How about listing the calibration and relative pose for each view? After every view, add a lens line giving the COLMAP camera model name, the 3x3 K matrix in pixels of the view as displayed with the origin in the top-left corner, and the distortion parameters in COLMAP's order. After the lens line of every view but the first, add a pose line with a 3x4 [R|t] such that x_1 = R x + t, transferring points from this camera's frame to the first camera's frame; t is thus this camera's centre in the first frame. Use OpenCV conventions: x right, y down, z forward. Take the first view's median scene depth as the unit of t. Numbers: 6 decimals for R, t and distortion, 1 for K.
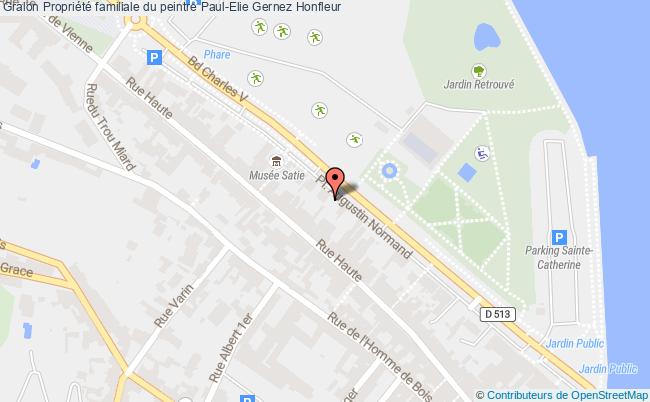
lens RADIAL K [[494.8, 0, 324.9], [0, 494.8, 200.8], [0, 0, 1]] dist [0.013600, 0.004772]
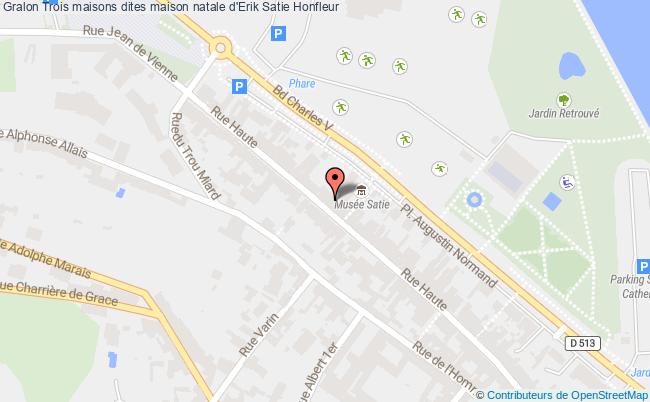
lens RADIAL K [[494.8, 0, 324.8], [0, 494.8, 200.9], [0, 0, 1]] dist [0.013600, 0.004772]
pose [[0.999987, -0.000045, 0.005128, -0.176791], [0.000038, 0.999999, 0.001311, -0.059567], [-0.005128, -0.001311, 0.999986, 0.000407]]
